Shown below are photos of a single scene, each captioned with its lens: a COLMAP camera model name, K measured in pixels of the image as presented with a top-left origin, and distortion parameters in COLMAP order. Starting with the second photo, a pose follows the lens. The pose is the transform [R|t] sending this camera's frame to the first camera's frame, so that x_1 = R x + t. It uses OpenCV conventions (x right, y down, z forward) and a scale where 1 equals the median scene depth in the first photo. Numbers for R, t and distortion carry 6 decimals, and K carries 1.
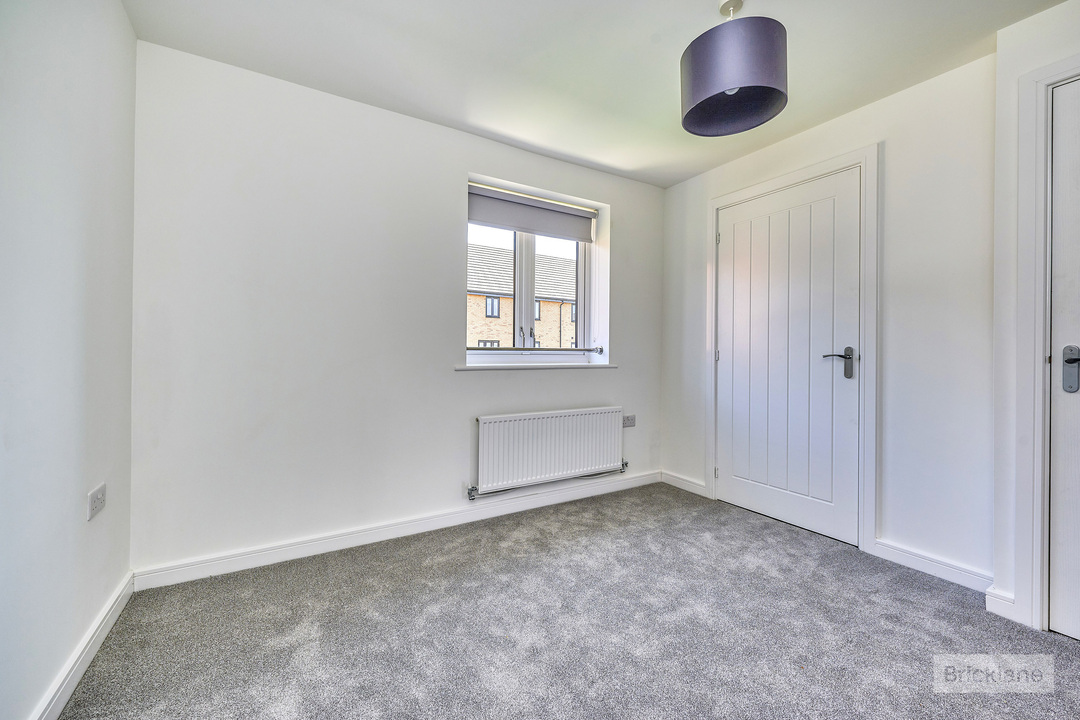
lens RADIAL K [[438.8, 0, 537.2], [0, 438.8, 356.4], [0, 0, 1]] dist [0.001670, 0.000299]
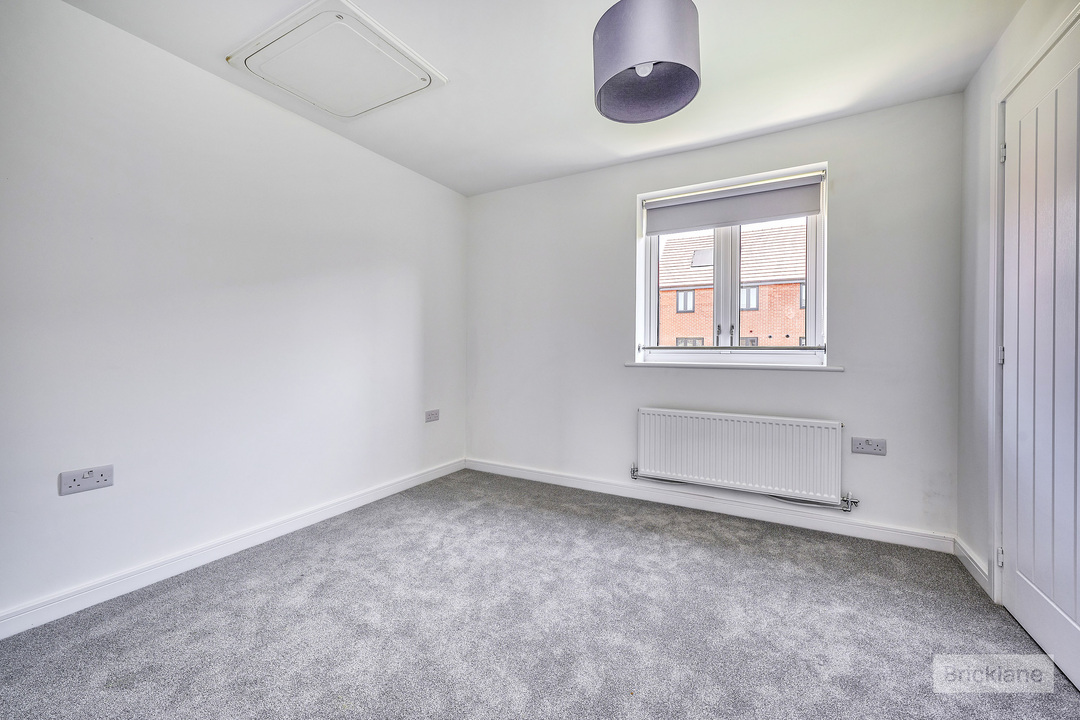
lens RADIAL K [[438.8, 0, 539.2], [0, 438.8, 353.5], [0, 0, 1]] dist [0.001670, 0.000299]
pose [[0.484216, 0.002952, -0.874944, 0.634654], [-0.010917, 0.999937, -0.002668, 0.003217], [0.874880, 0.010844, 0.484217, 0.187926]]
